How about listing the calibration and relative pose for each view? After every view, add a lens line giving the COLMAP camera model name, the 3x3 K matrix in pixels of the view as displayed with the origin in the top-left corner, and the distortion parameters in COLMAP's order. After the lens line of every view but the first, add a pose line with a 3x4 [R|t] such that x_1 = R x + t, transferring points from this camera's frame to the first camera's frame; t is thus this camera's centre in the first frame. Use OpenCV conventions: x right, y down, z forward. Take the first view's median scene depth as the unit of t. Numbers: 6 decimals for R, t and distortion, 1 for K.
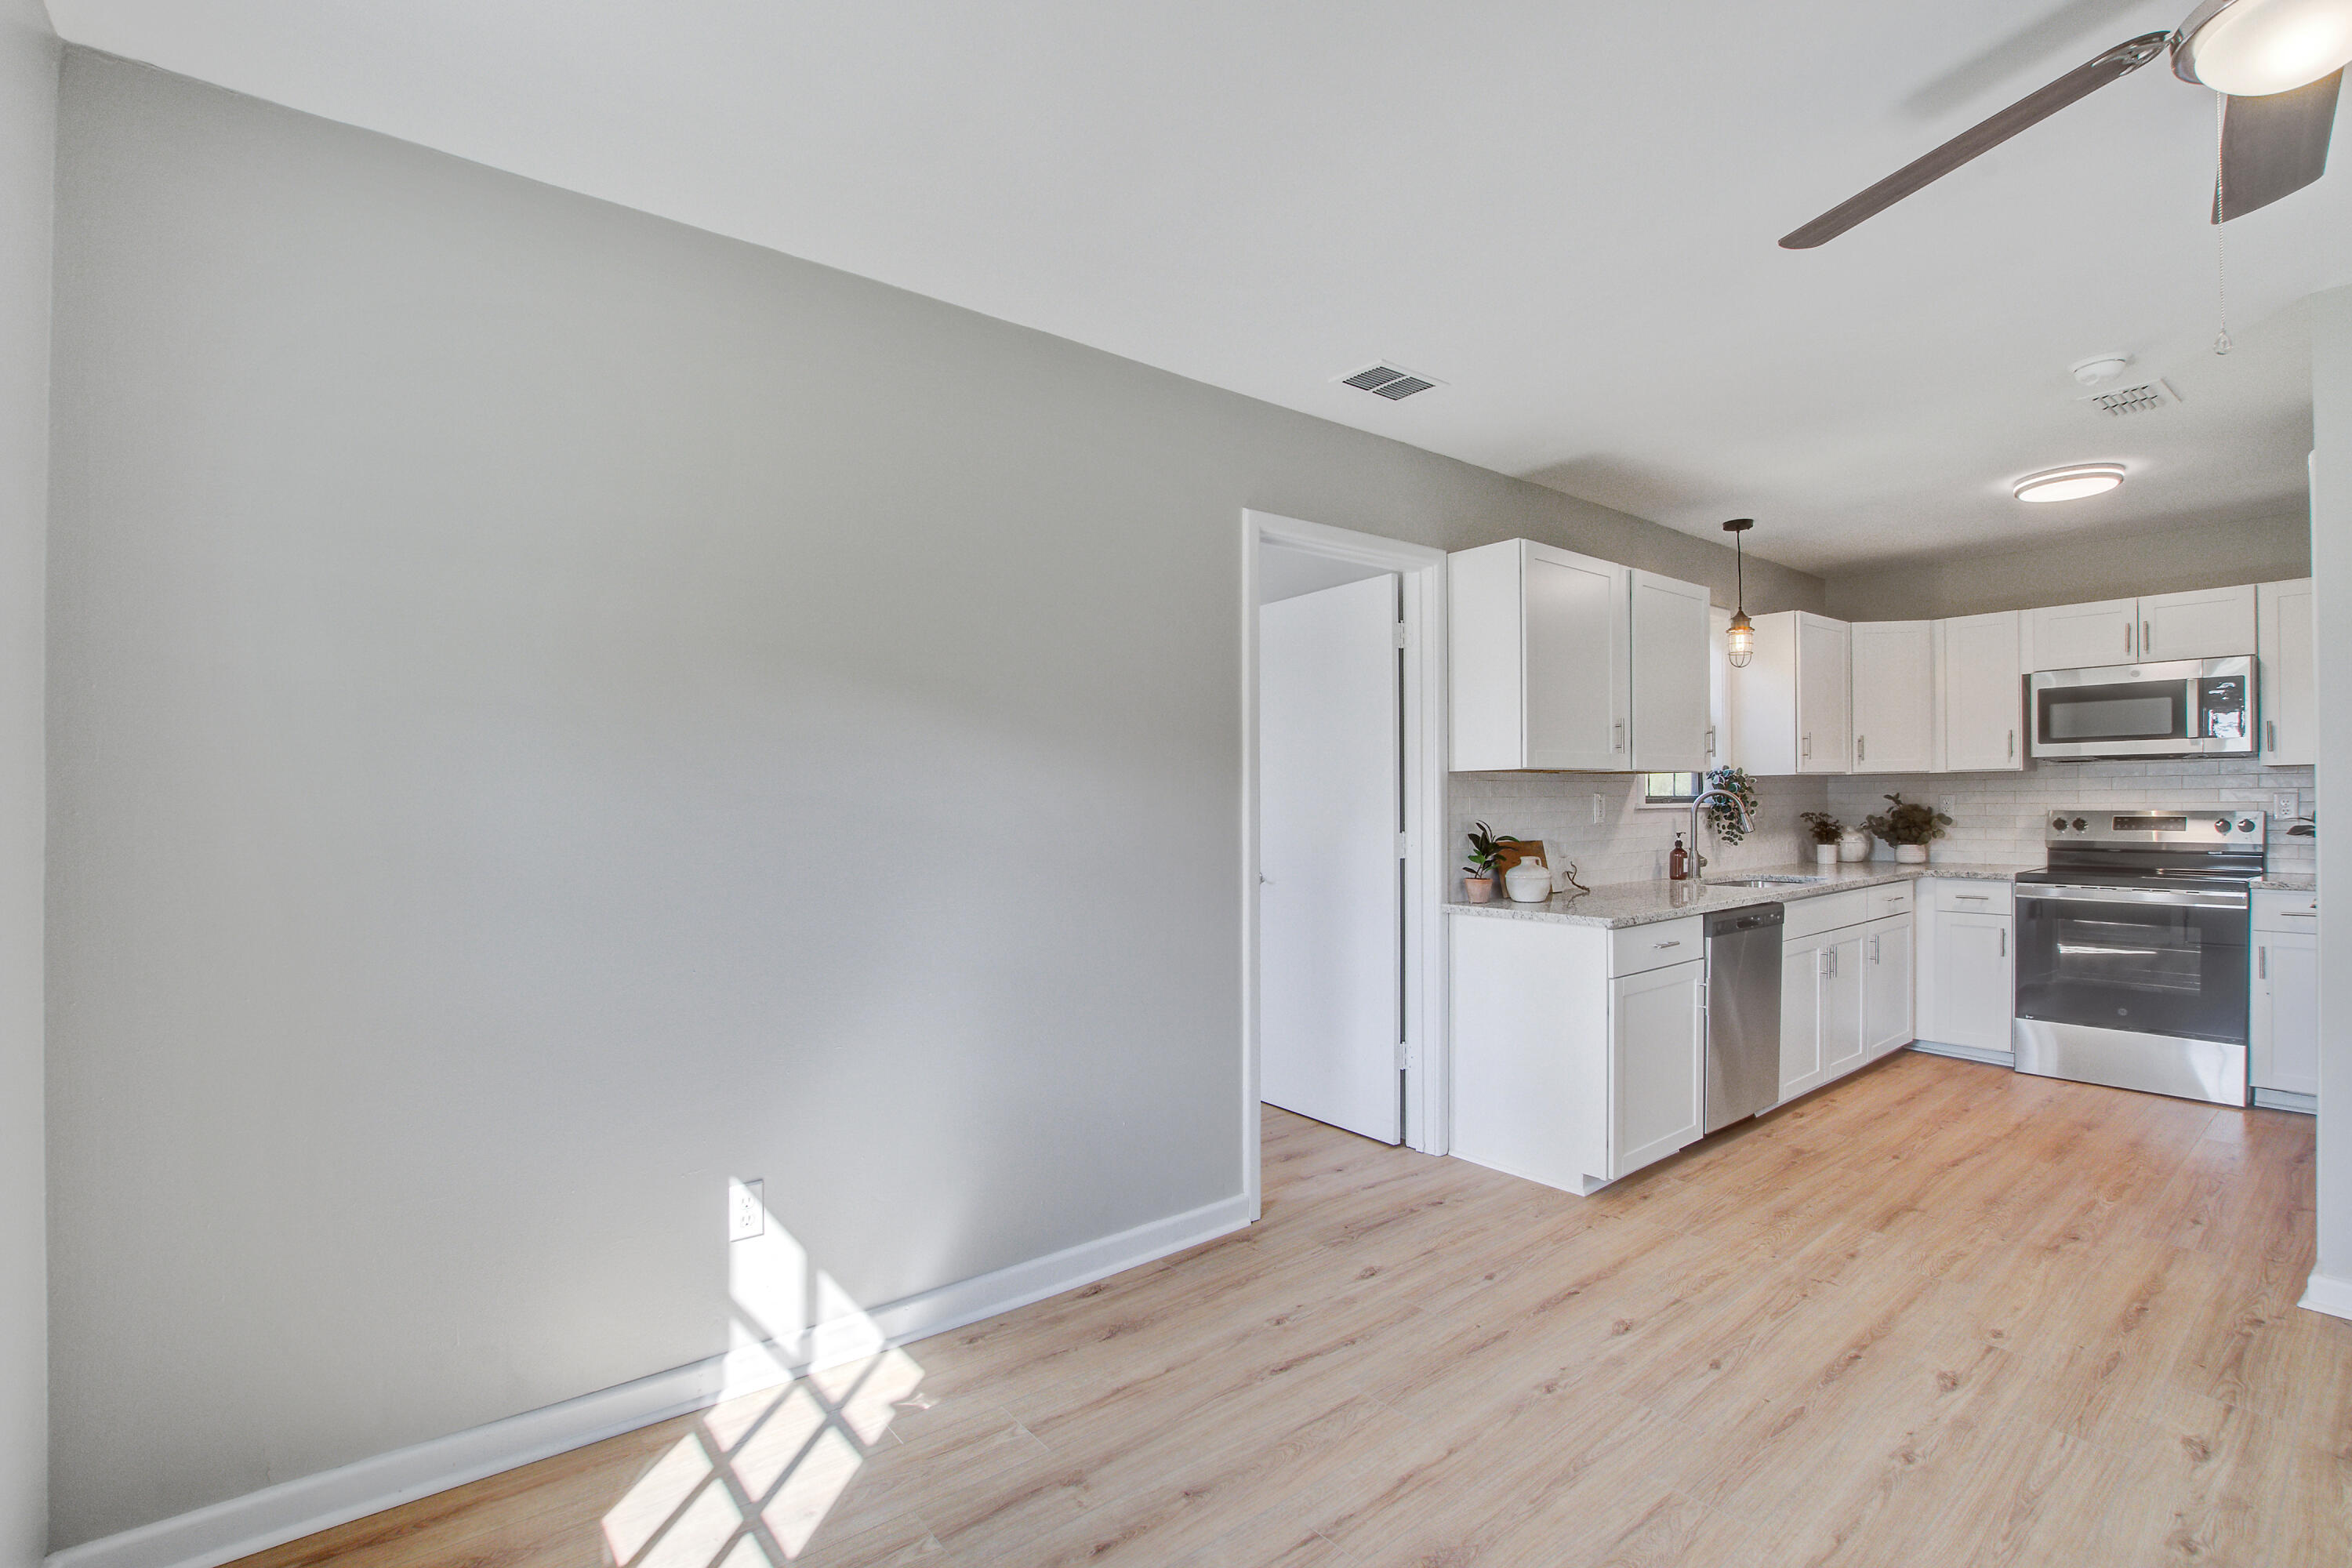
lens RADIAL K [[1051.1, 0, 1192.0], [0, 1051.1, 810.3], [0, 0, 1]] dist [-0.031568, 0.006428]
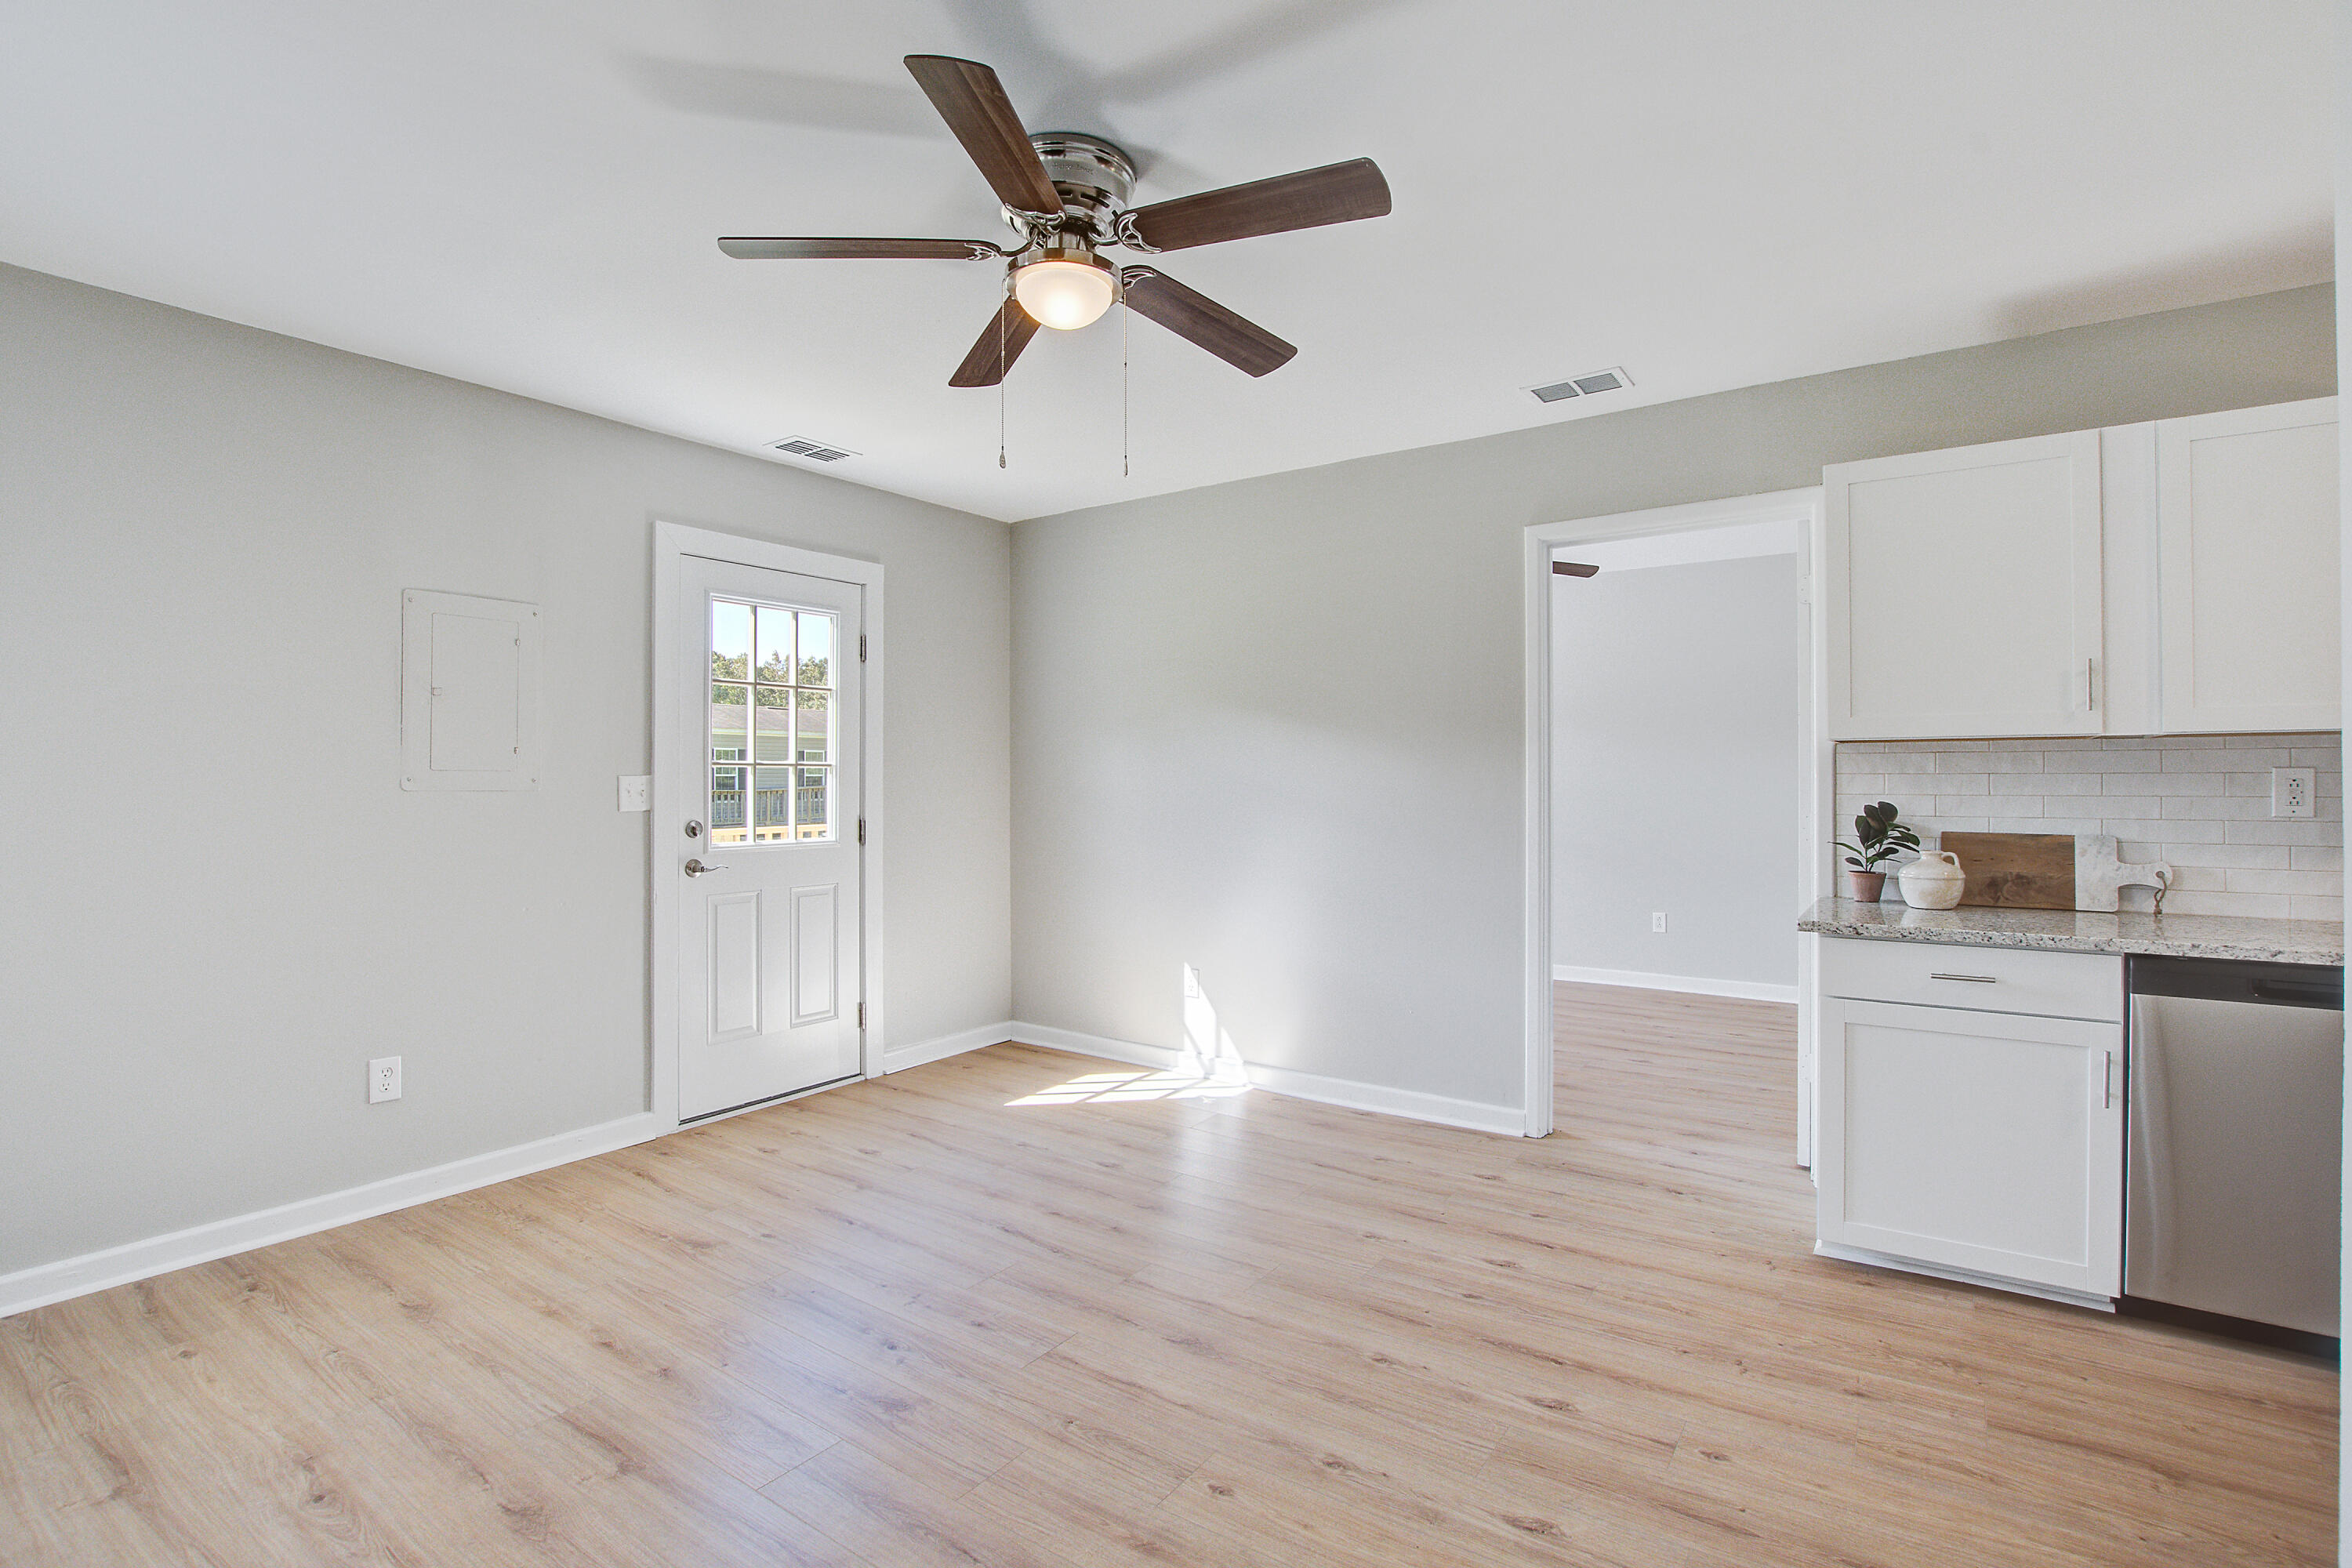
lens RADIAL K [[1124.0, 0, 1170.7], [0, 1124.0, 793.0], [0, 0, 1]] dist [-0.024319, -0.000035]
pose [[0.270456, 0.024416, -0.962423, 1.145792], [-0.009046, 0.999699, 0.022820, -0.014417], [0.962690, 0.002534, 0.270596, 0.278553]]
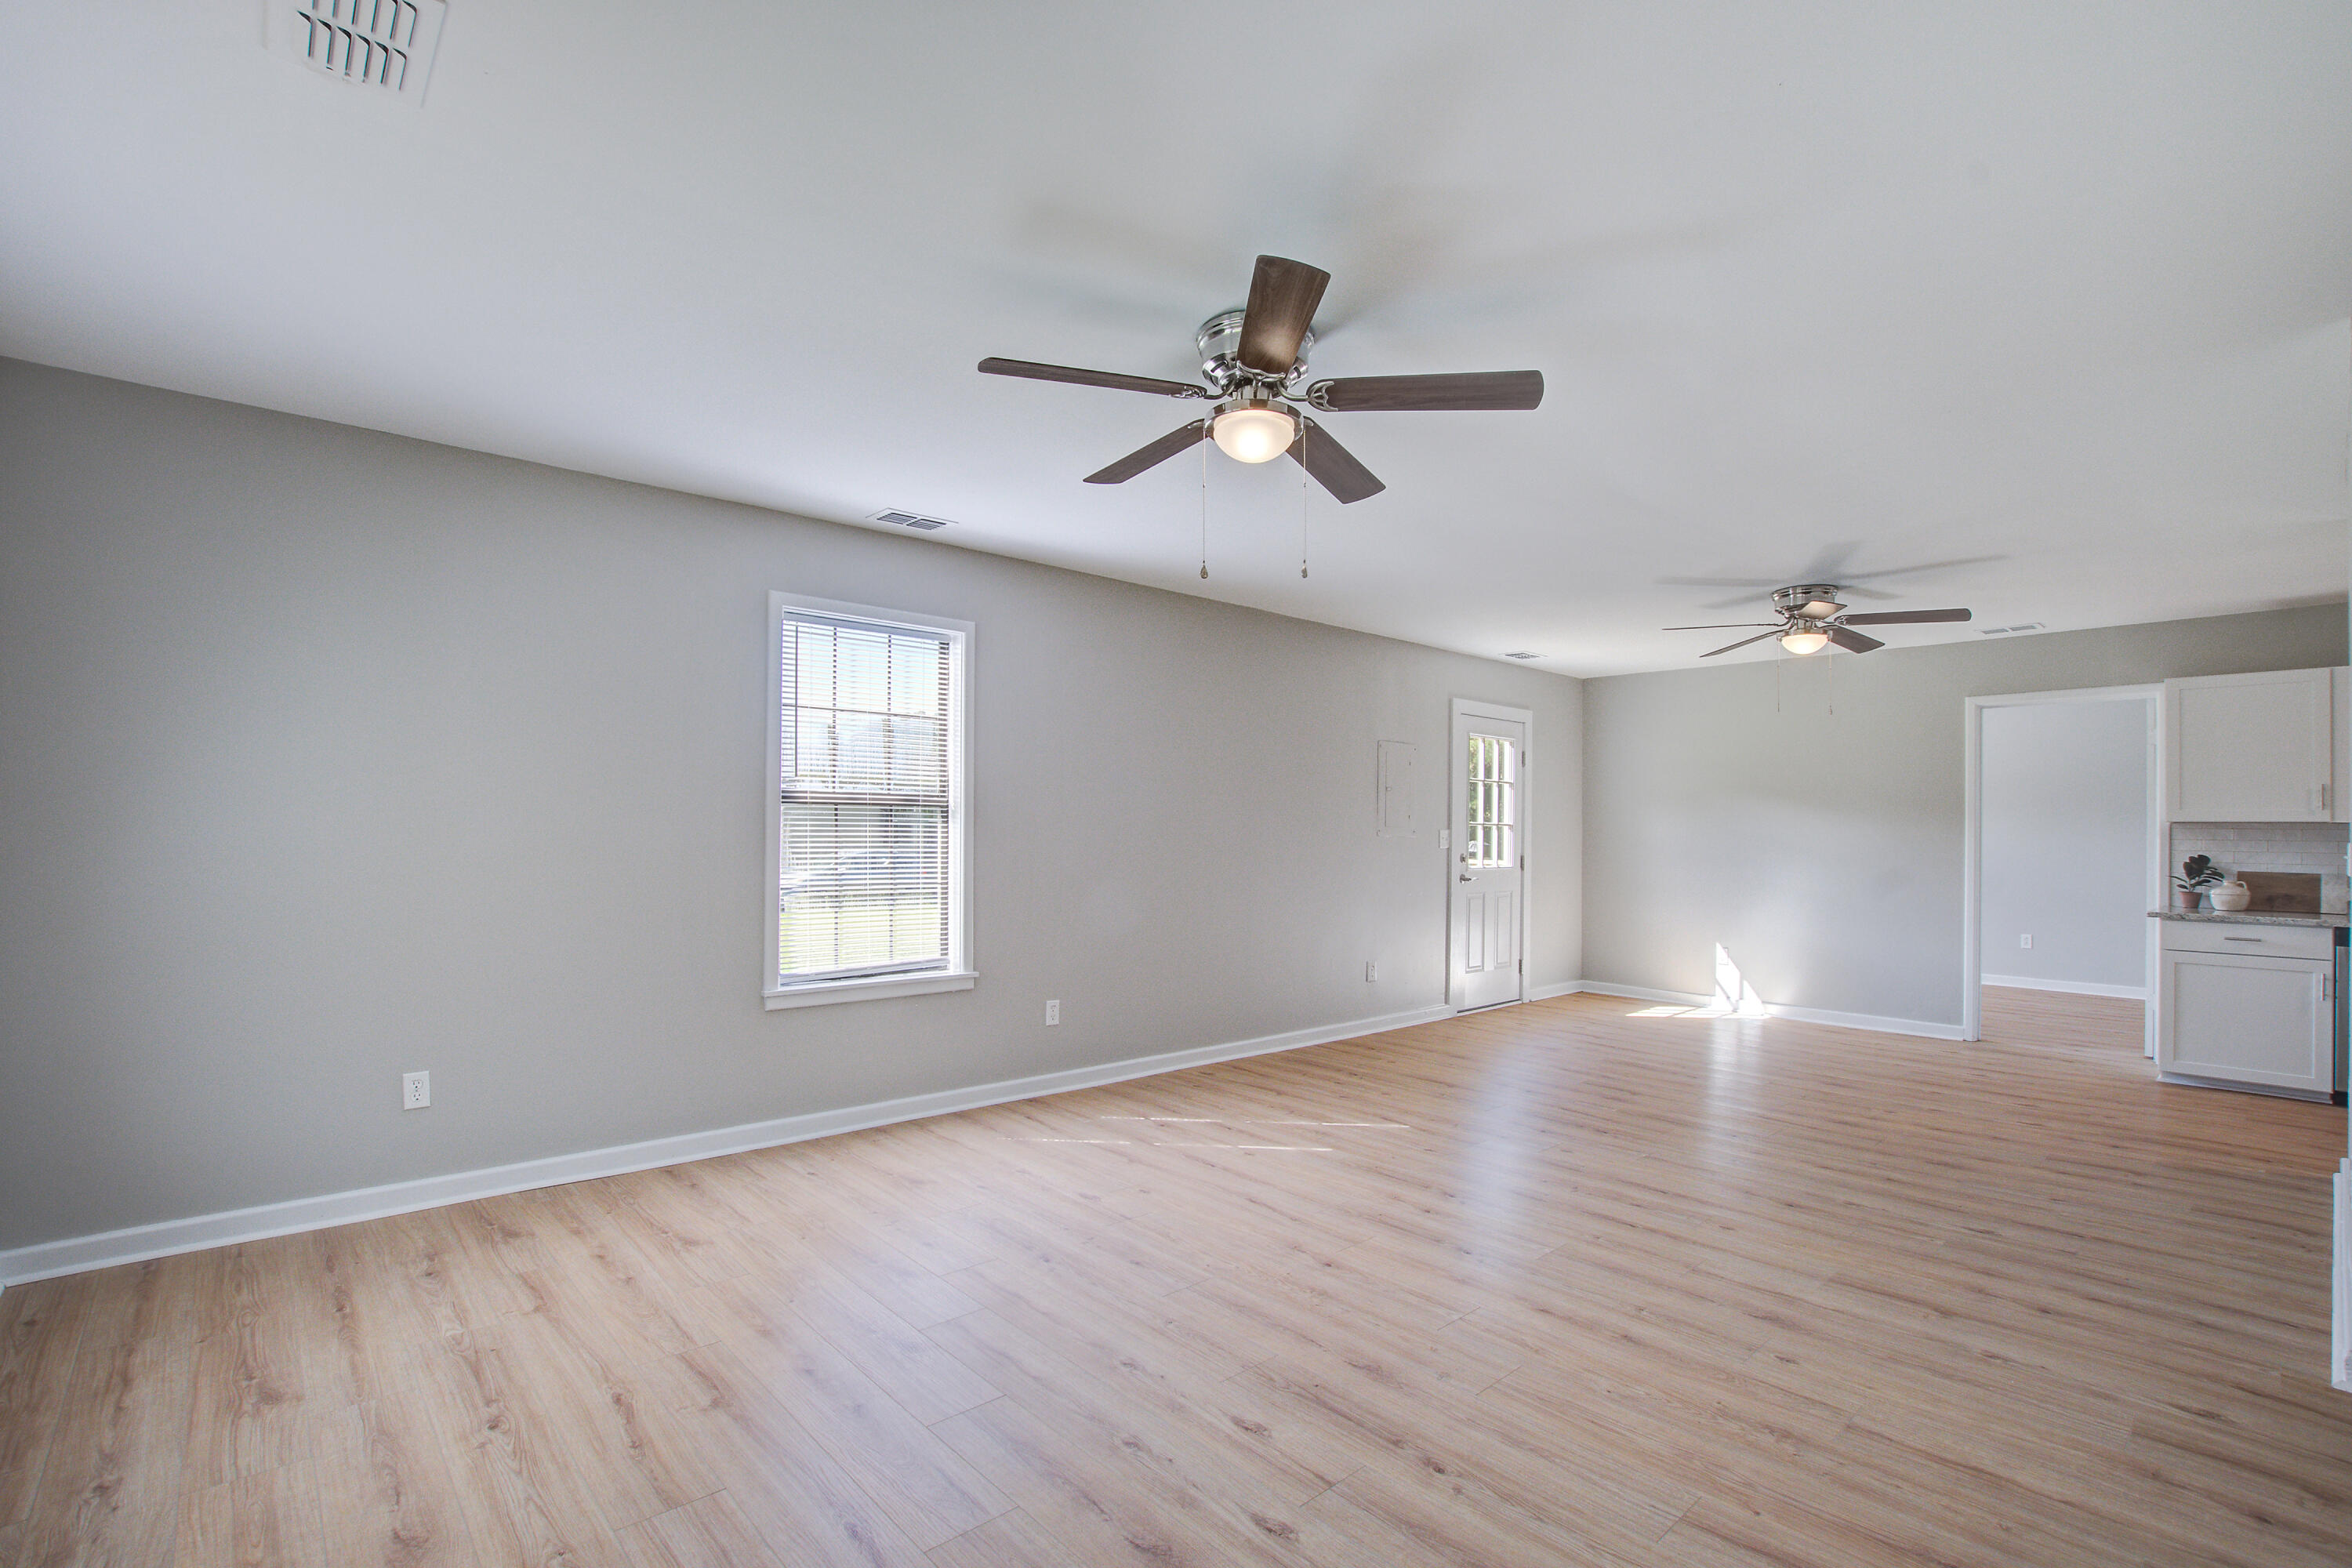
lens RADIAL K [[1051.1, 0, 1152.4], [0, 1051.1, 830.8], [0, 0, 1]] dist [-0.031568, 0.006428]
pose [[0.025647, 0.013417, -0.999581, 2.050358], [-0.022730, 0.999659, 0.012835, -0.011645], [0.999413, 0.022392, 0.025943, -0.662005]]
